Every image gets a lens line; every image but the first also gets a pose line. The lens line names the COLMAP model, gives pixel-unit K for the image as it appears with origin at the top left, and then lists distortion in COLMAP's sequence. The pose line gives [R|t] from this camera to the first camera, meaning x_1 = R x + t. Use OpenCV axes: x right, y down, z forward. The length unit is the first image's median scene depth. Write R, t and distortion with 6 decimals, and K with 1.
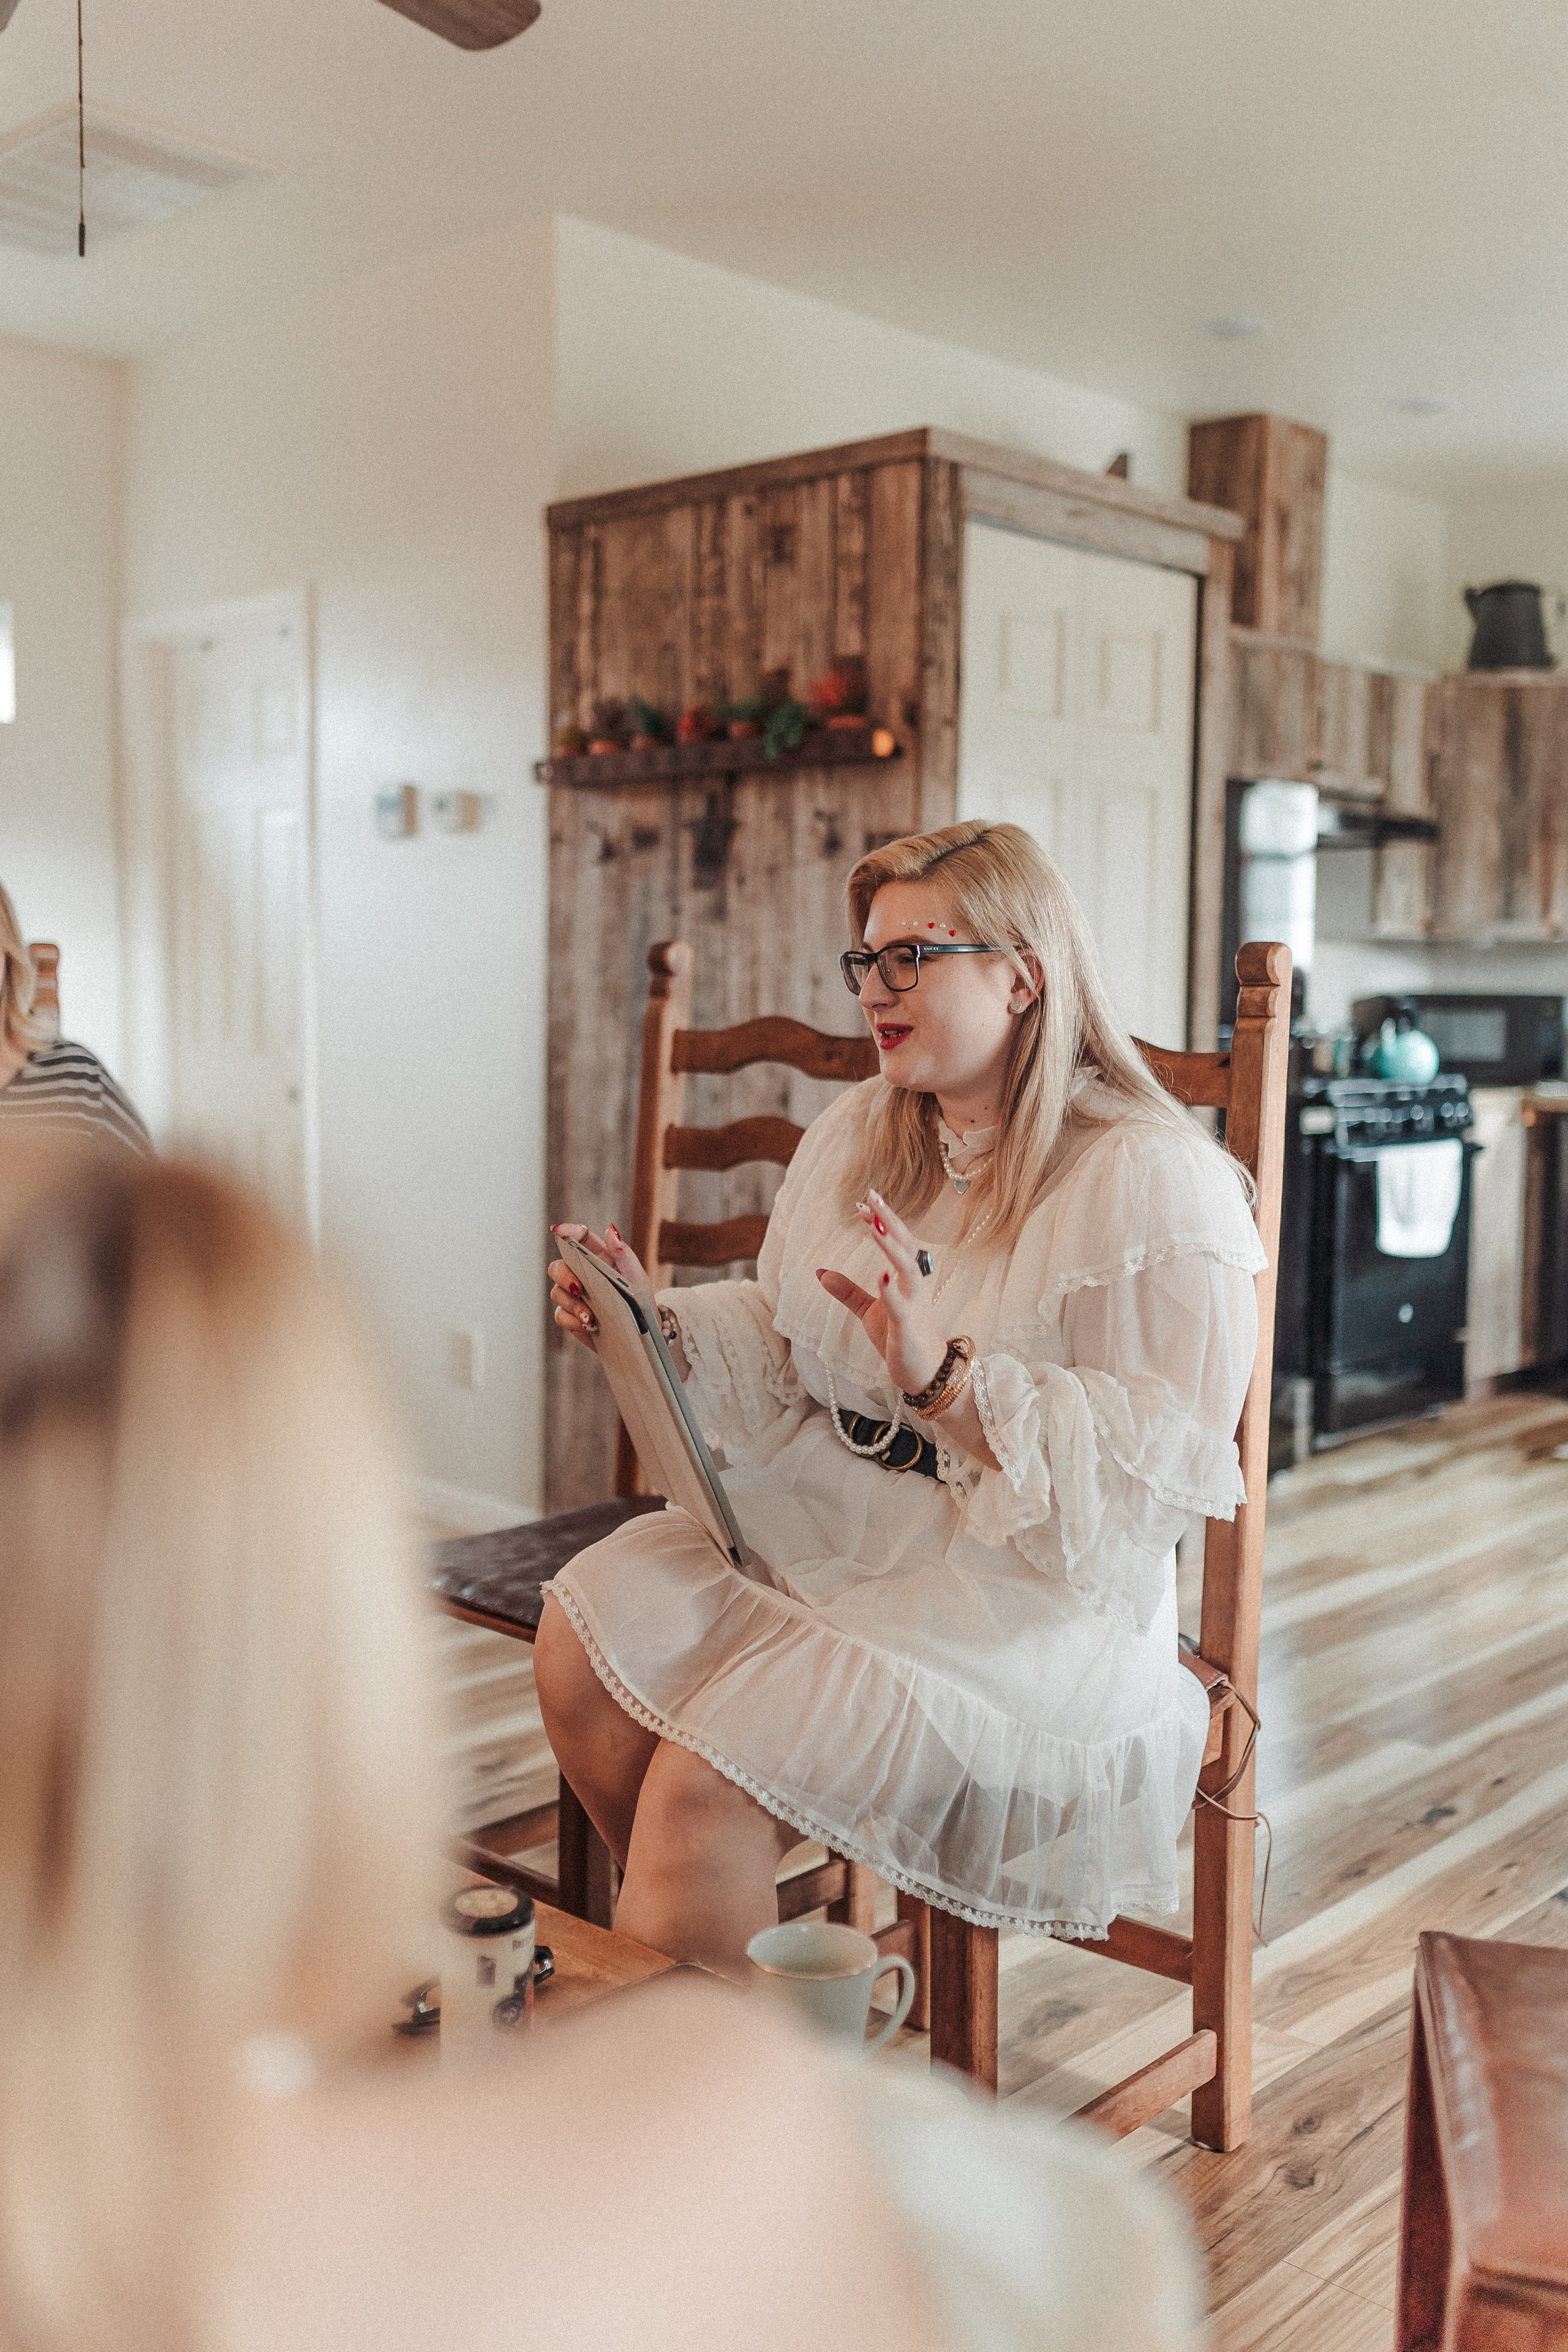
lens RADIAL K [[2262.1, 0, 764.2], [0, 2262.1, 1192.1], [0, 0, 1]] dist [0.006711, 0.000000]
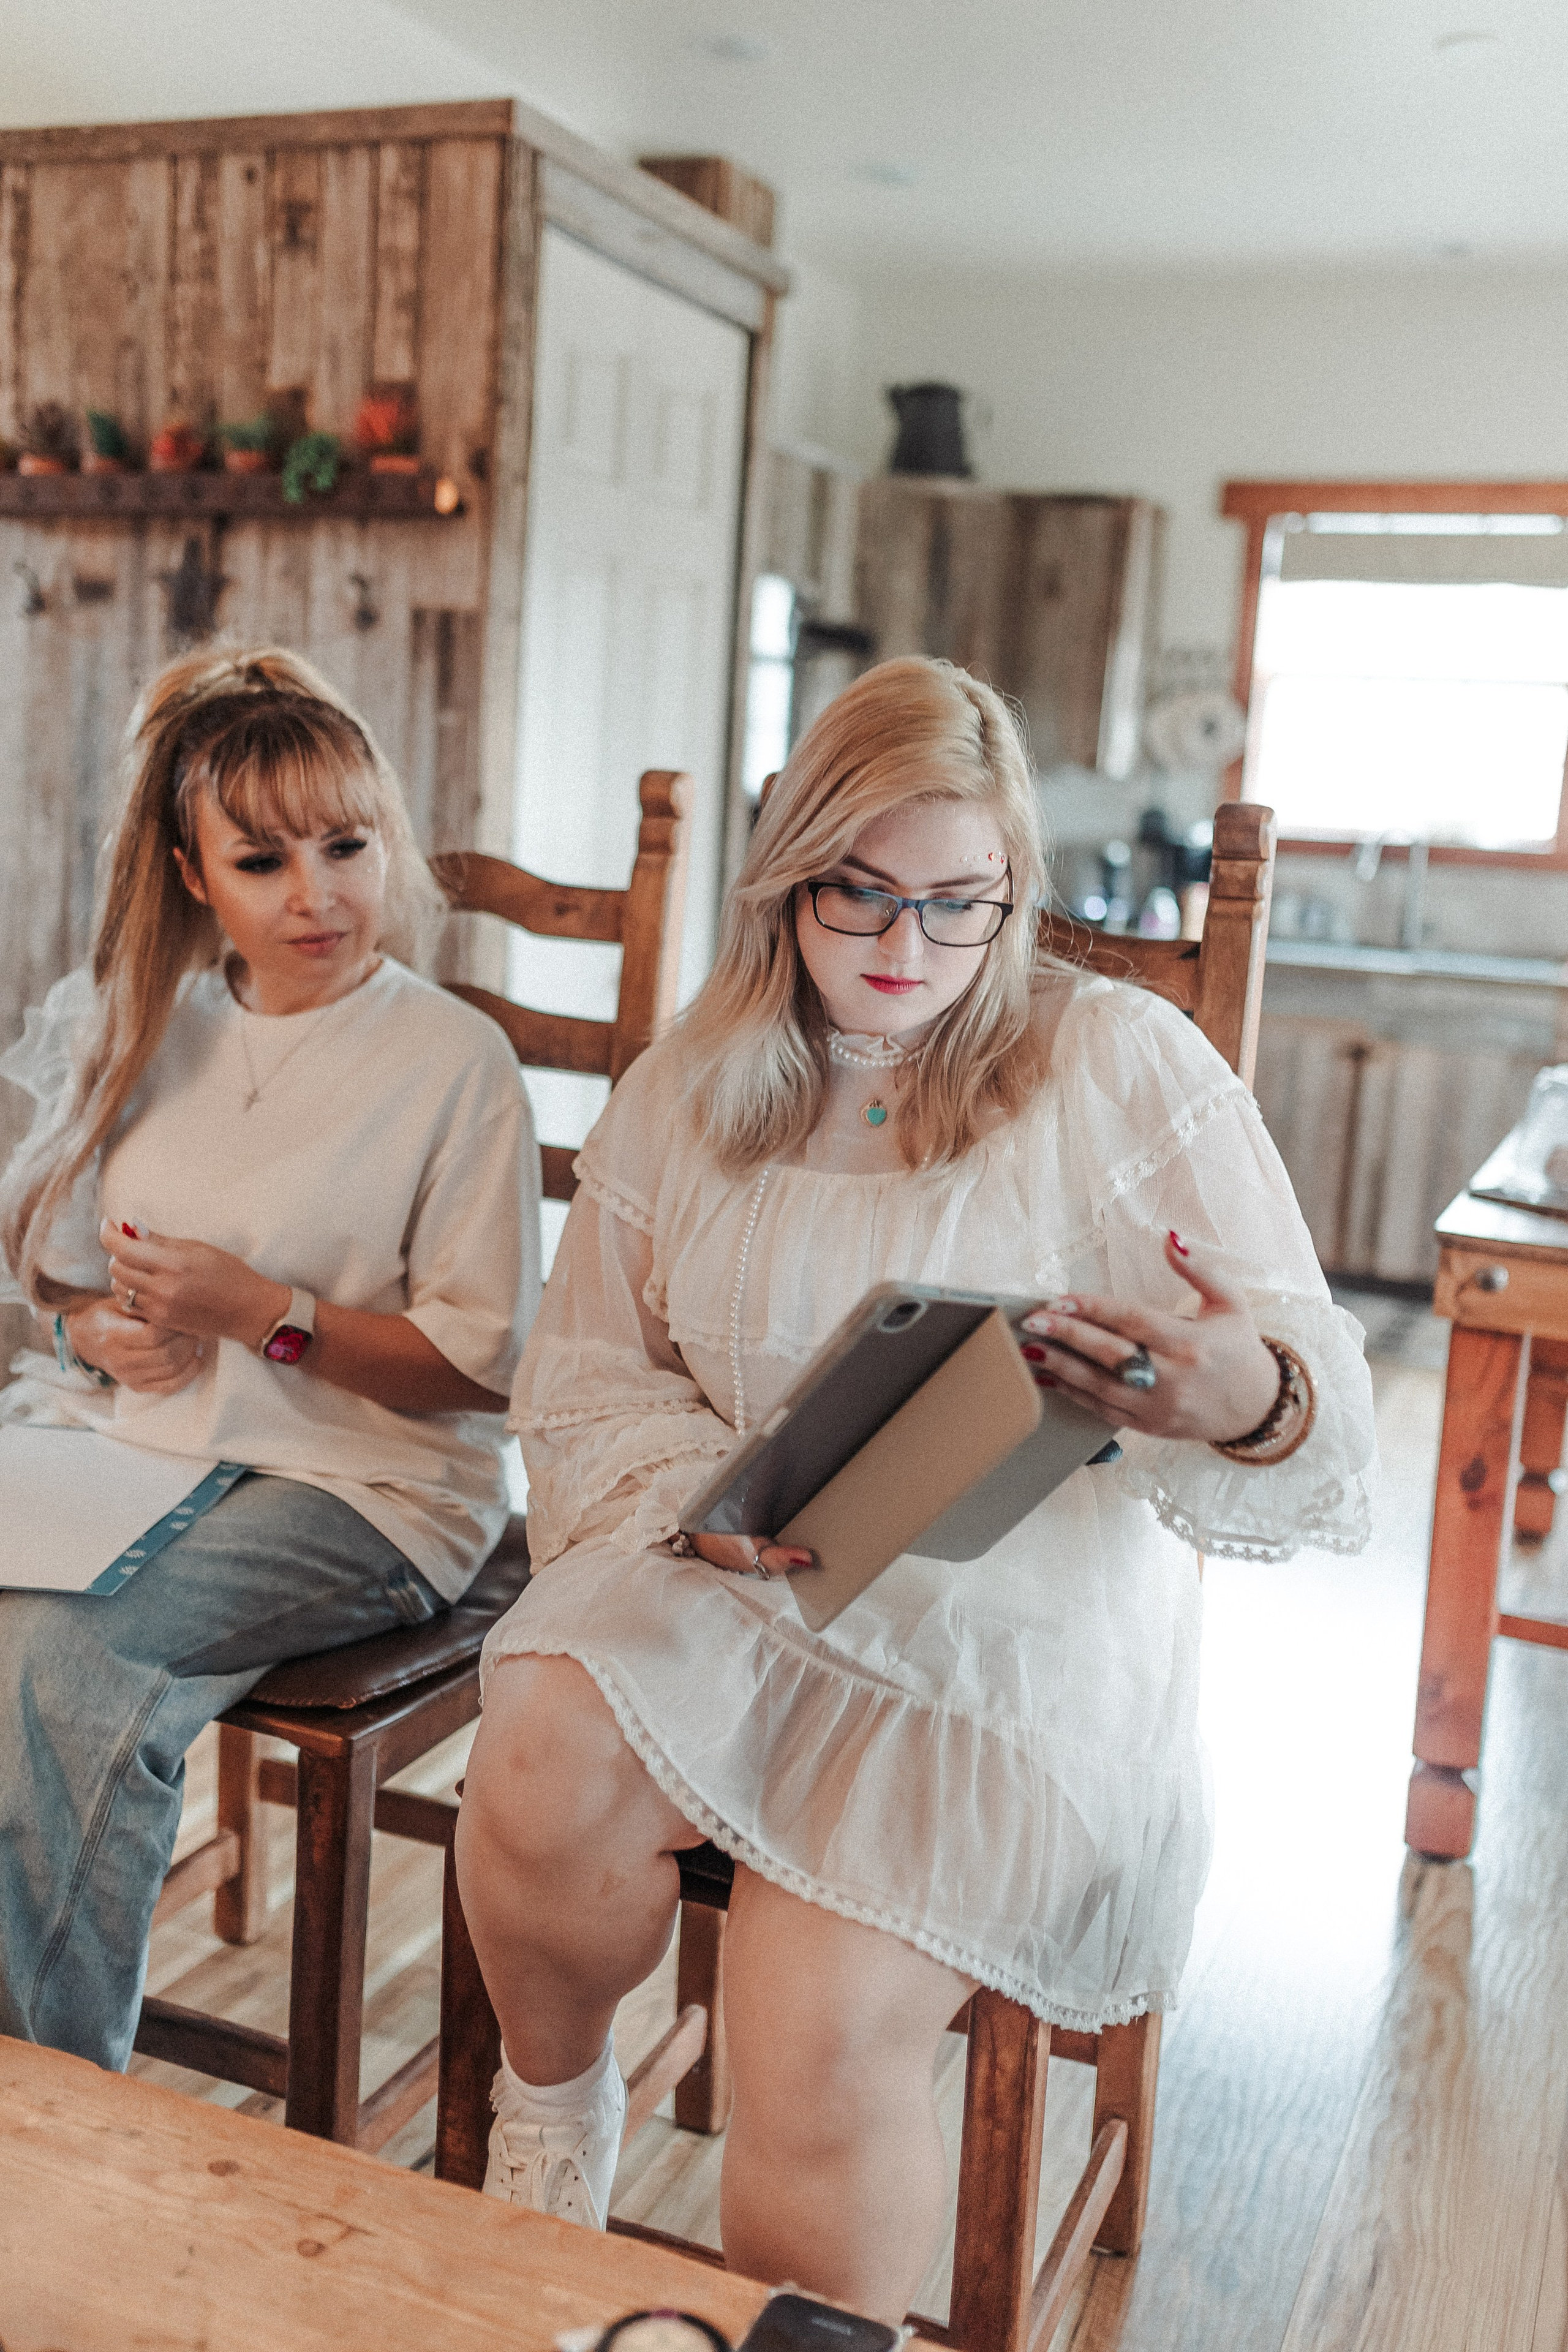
lens RADIAL K [[2262.1, 0, 788.7], [0, 2262.1, 1188.5], [0, 0, 1]] dist [0.006711, 0.000000]
pose [[0.933004, -0.014513, 0.359573, -0.117999], [-0.018670, 0.995889, 0.088642, -0.023681], [-0.359381, -0.089417, 0.928897, 0.166847]]
